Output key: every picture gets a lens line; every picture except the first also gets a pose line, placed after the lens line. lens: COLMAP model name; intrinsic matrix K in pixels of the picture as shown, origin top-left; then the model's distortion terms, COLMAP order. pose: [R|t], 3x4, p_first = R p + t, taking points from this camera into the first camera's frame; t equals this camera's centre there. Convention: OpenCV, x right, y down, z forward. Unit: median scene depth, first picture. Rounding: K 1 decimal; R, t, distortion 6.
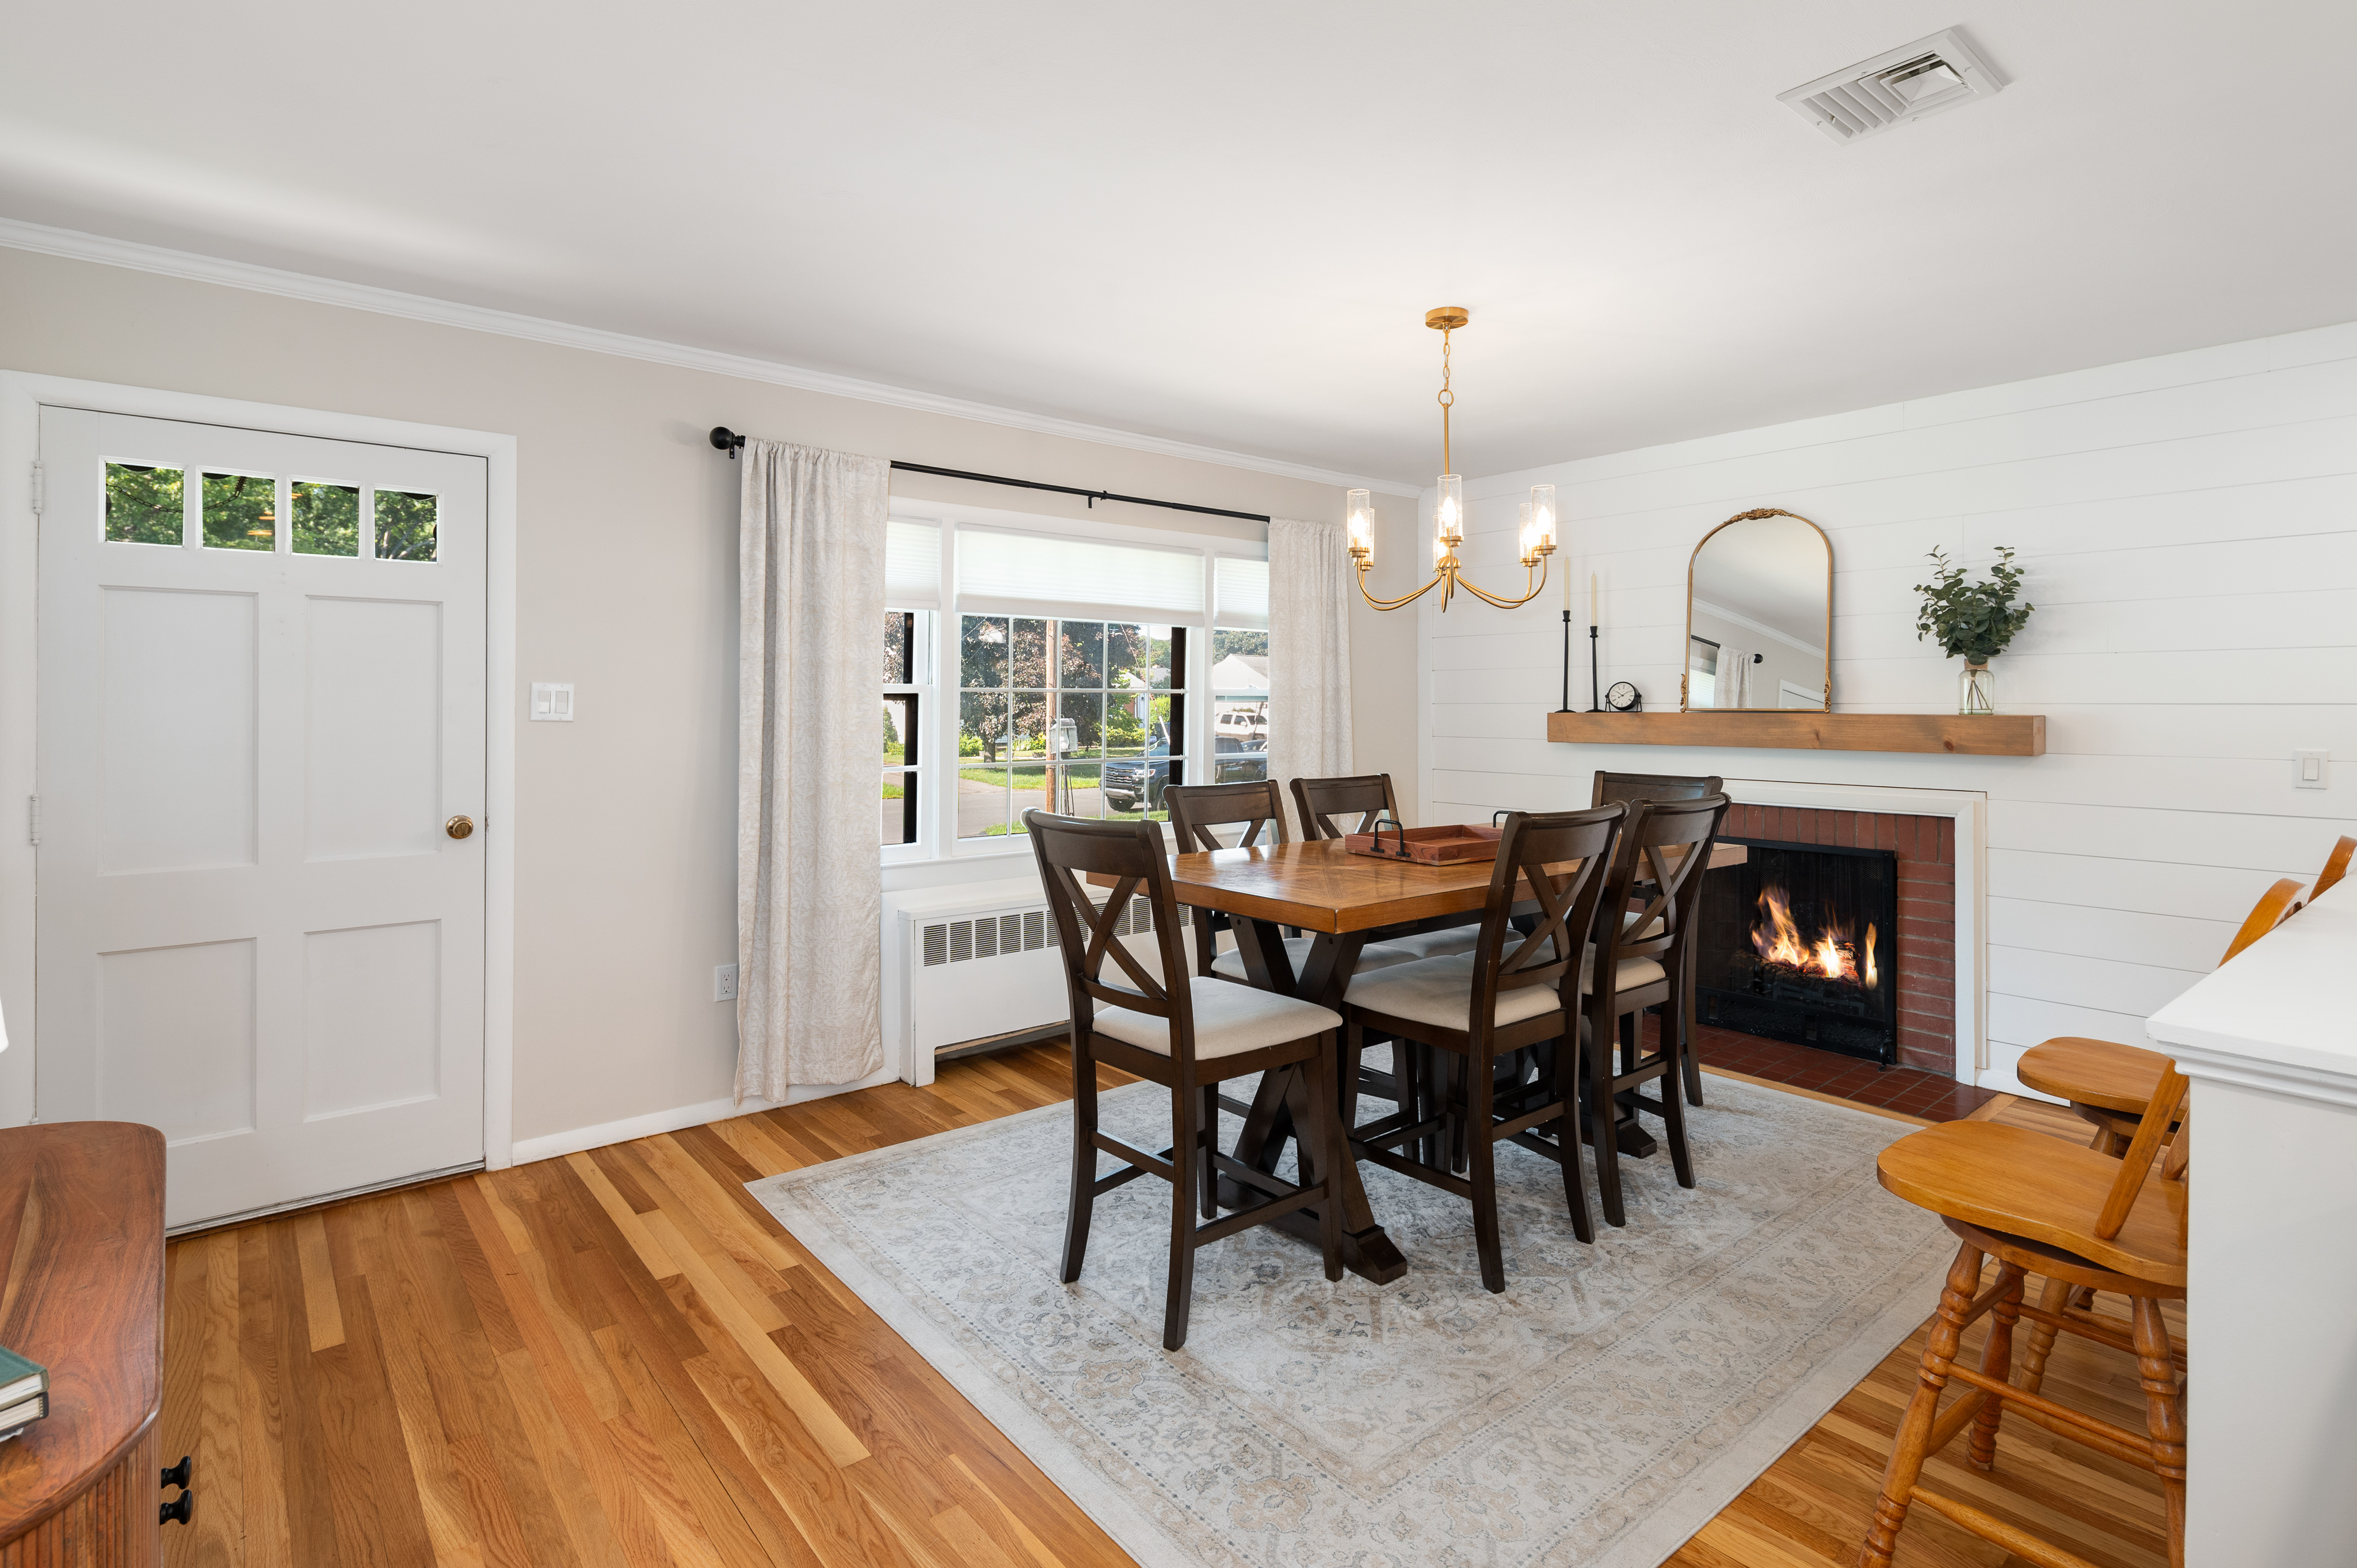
lens RADIAL K [[1150.0, 0, 1184.3], [0, 1150.0, 708.6], [0, 0, 1]] dist [0.006122, 0.000407]
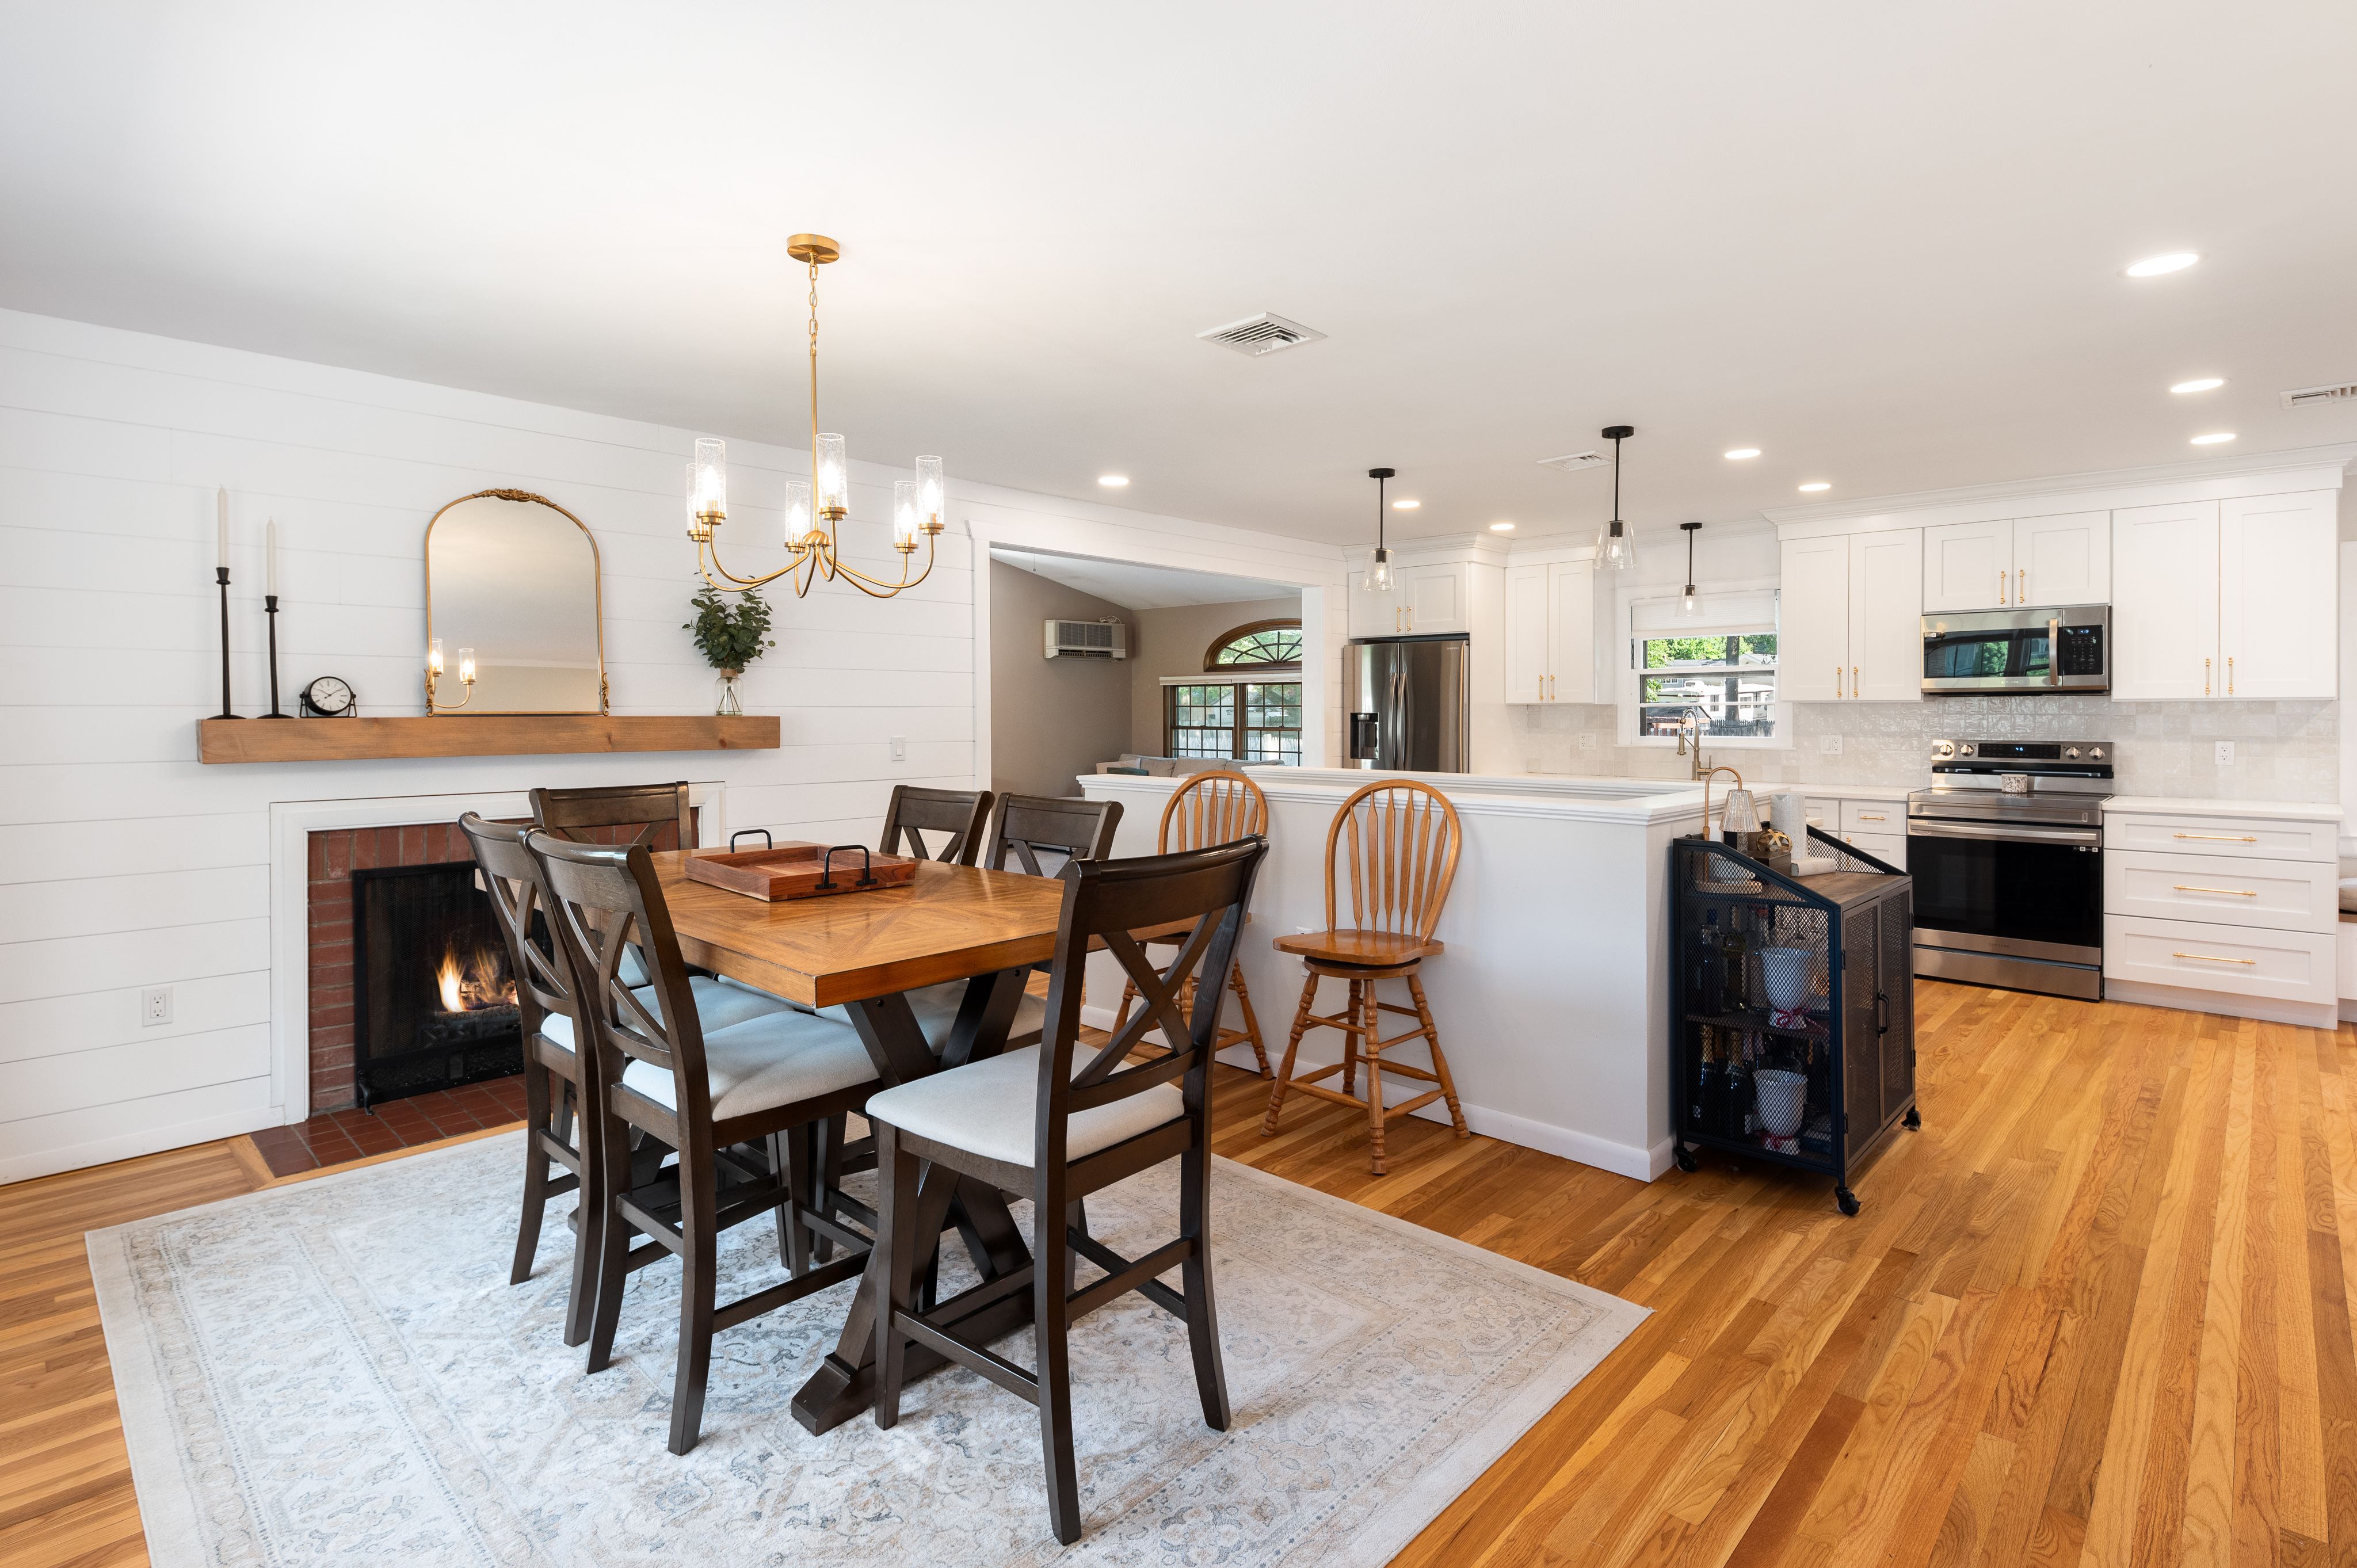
lens RADIAL K [[1151.4, 0, 1192.7], [0, 1151.4, 719.4], [0, 0, 1]] dist [0.006547, -0.003594]
pose [[-0.128173, -0.007078, 0.991727, -0.532770], [0.007372, 0.999940, 0.008089, 0.002885], [-0.991724, 0.008348, -0.128113, 0.683579]]
